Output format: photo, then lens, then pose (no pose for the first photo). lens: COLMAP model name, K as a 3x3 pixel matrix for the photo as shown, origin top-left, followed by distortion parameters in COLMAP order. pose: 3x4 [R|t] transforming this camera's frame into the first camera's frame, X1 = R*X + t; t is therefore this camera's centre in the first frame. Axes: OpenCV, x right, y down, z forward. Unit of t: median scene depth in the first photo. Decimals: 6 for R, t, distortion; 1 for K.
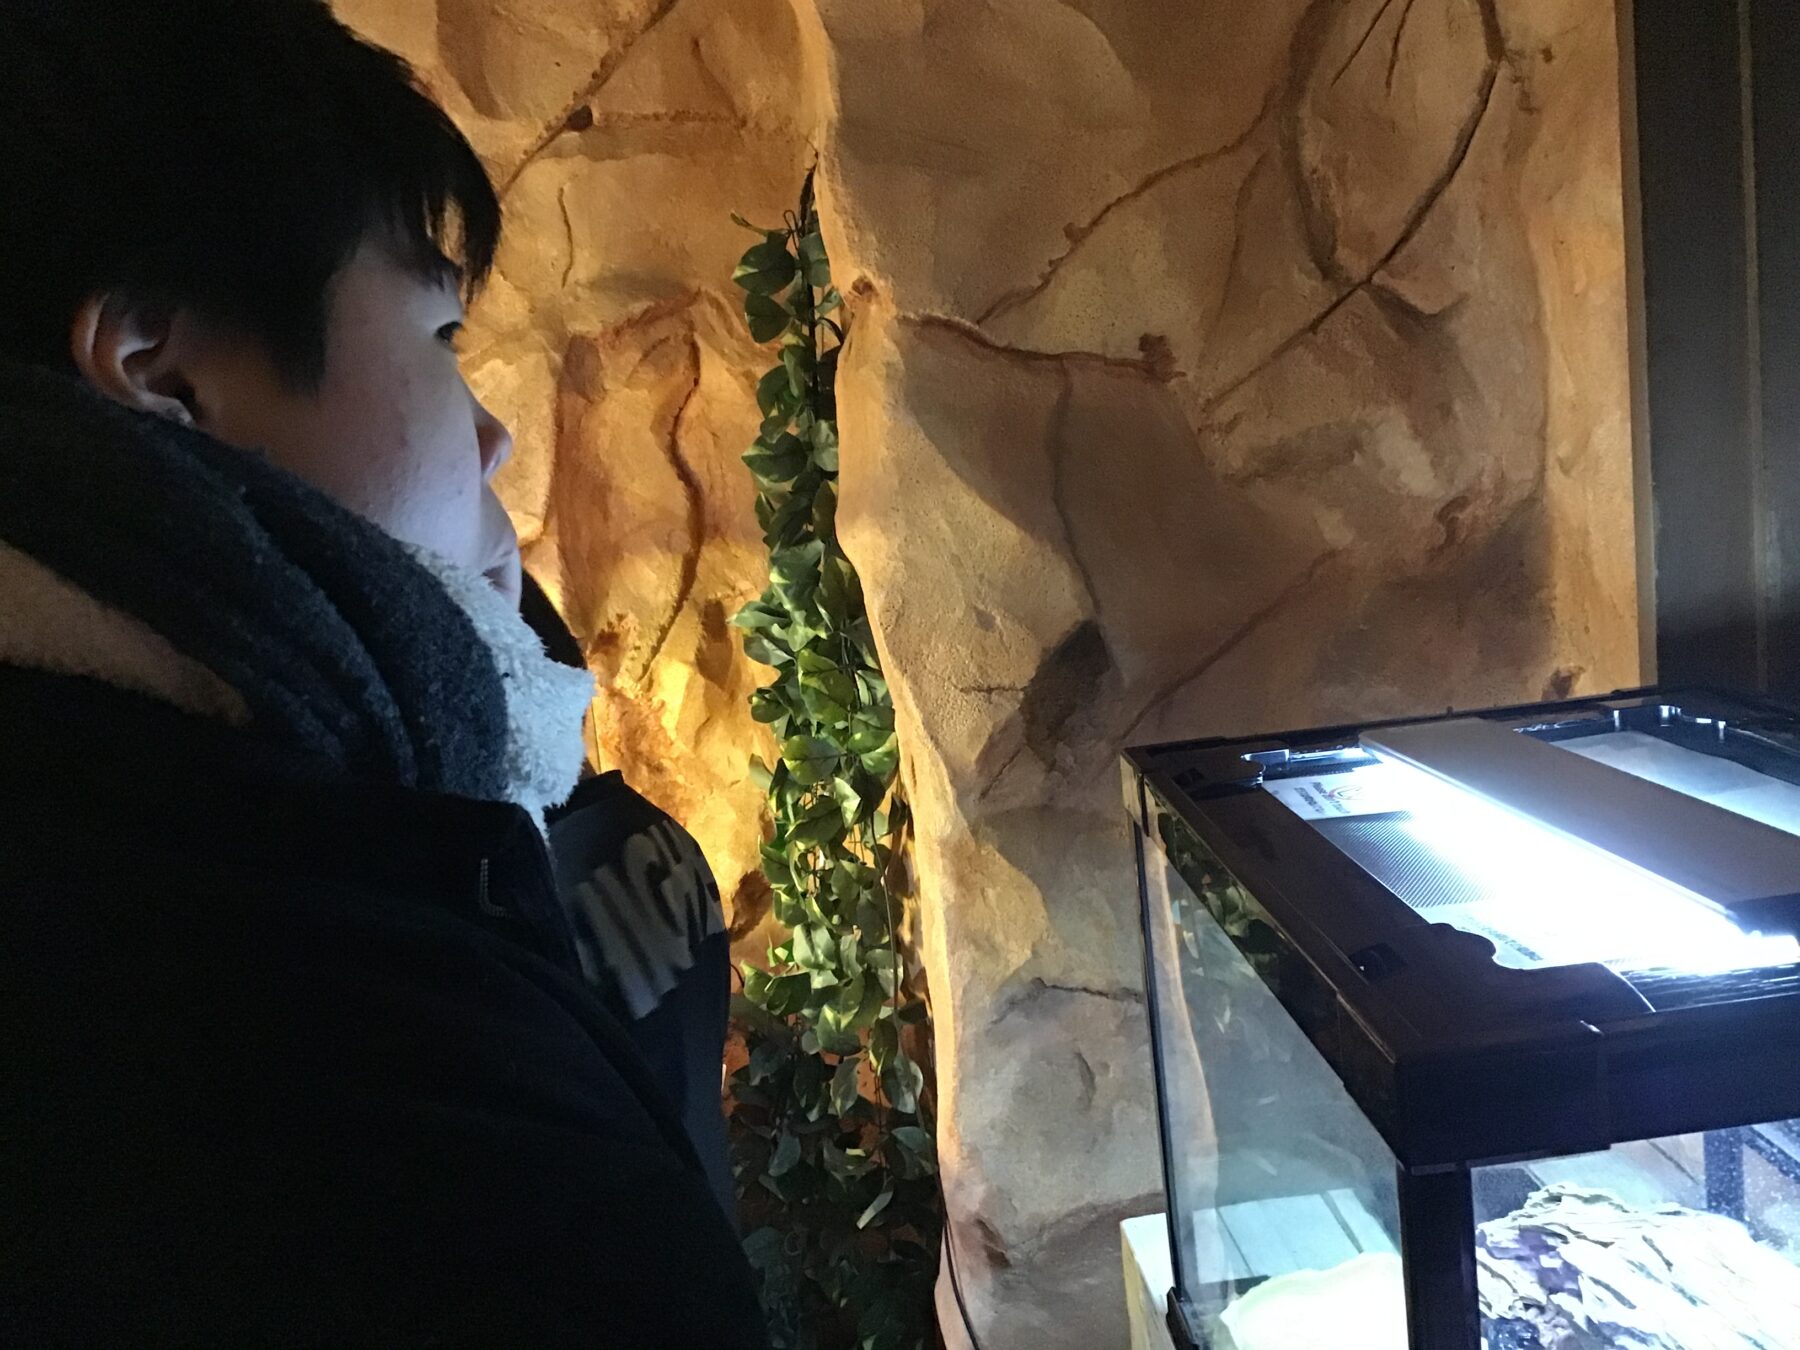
lens RADIAL K [[1649.7, 0, 900.0], [0, 1649.7, 675.0], [0, 0, 1]] dist [0.138586, -0.215720]
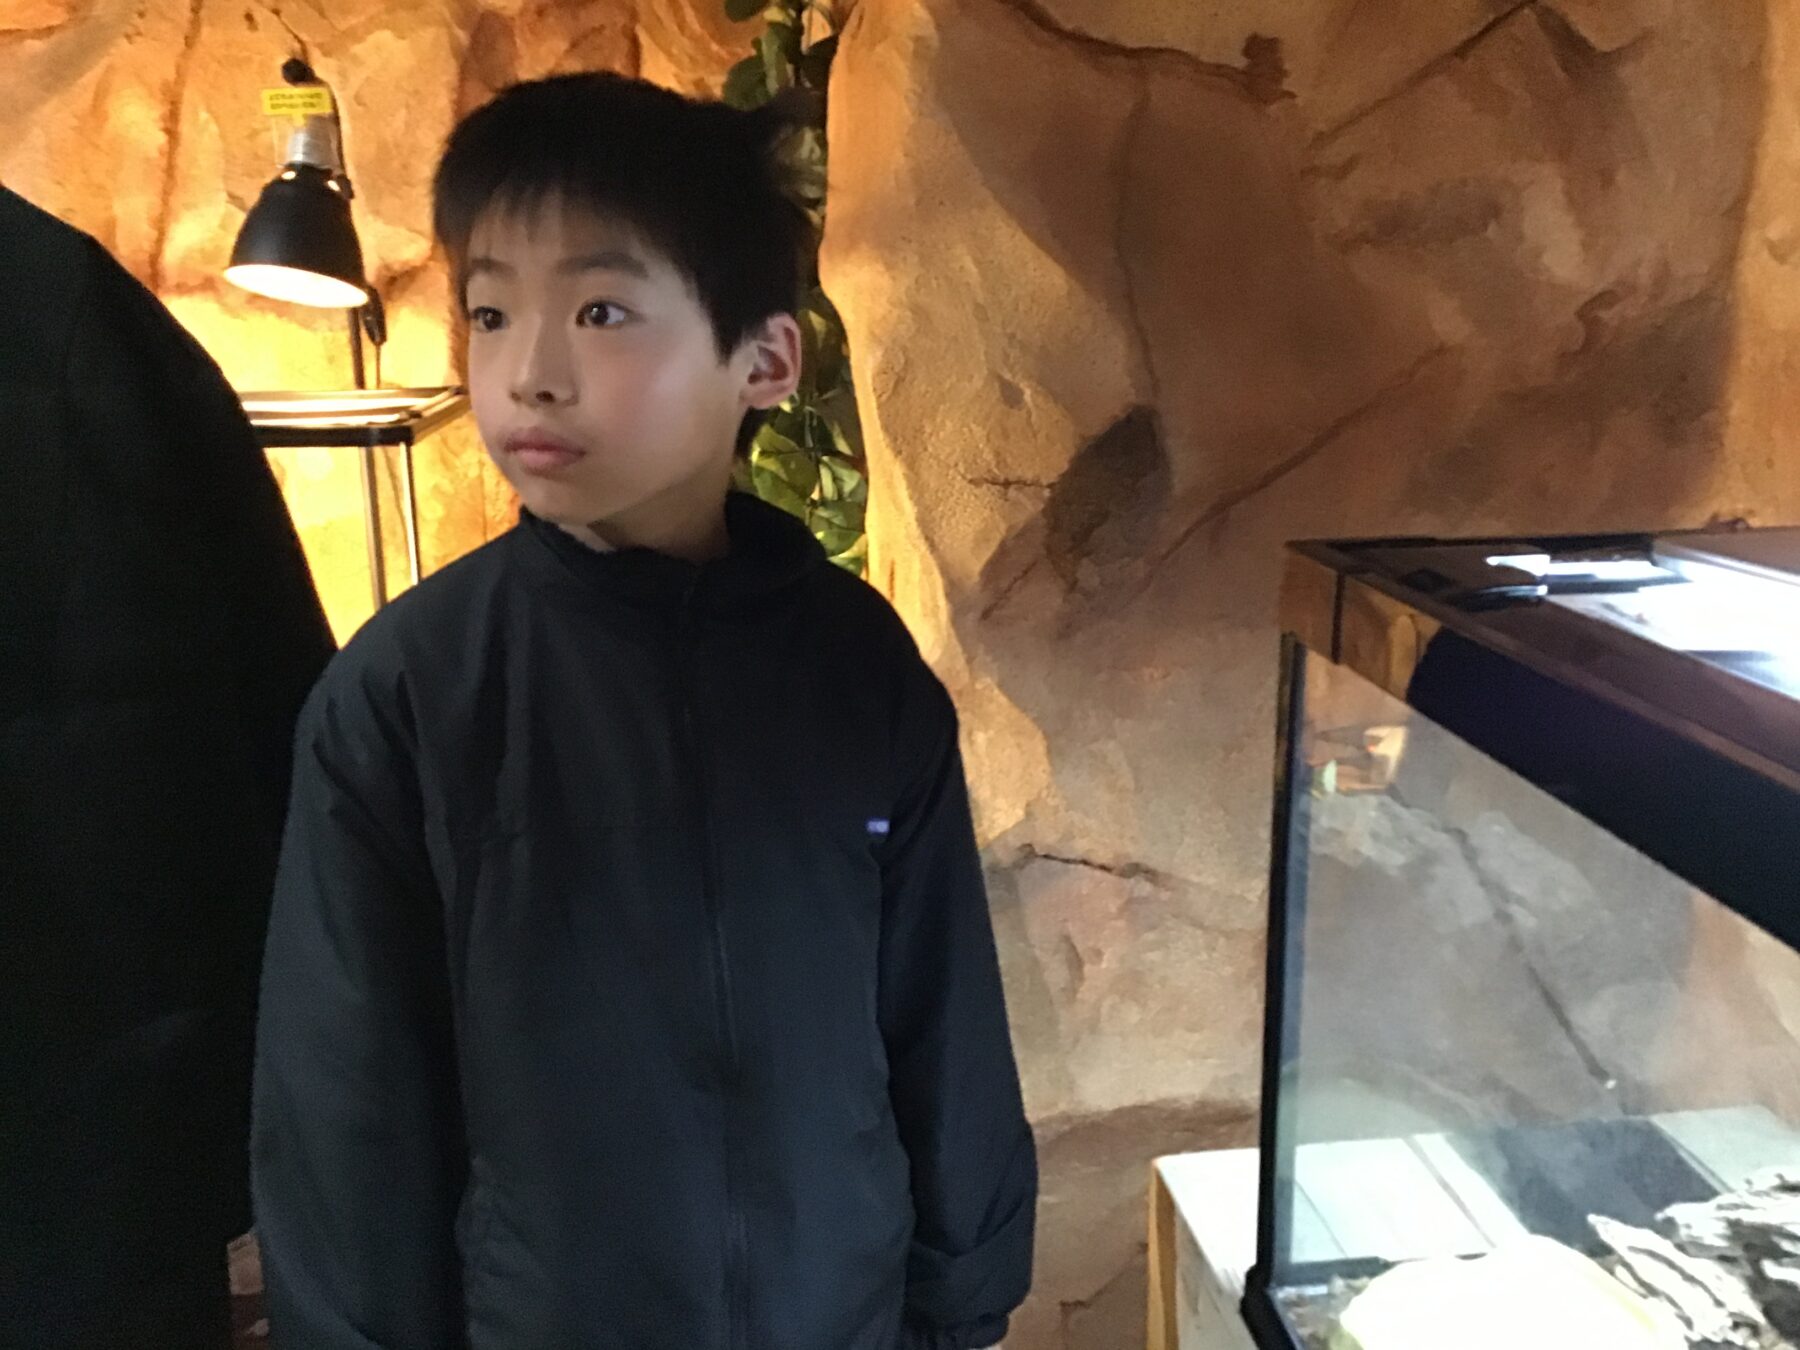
lens RADIAL K [[1649.7, 0, 900.0], [0, 1649.7, 675.0], [0, 0, 1]] dist [0.138586, -0.215720]
pose [[0.993031, 0.079012, 0.087442, -0.058635], [-0.086408, 0.992687, 0.084303, 0.037626], [-0.080141, -0.091271, 0.992596, 0.207707]]
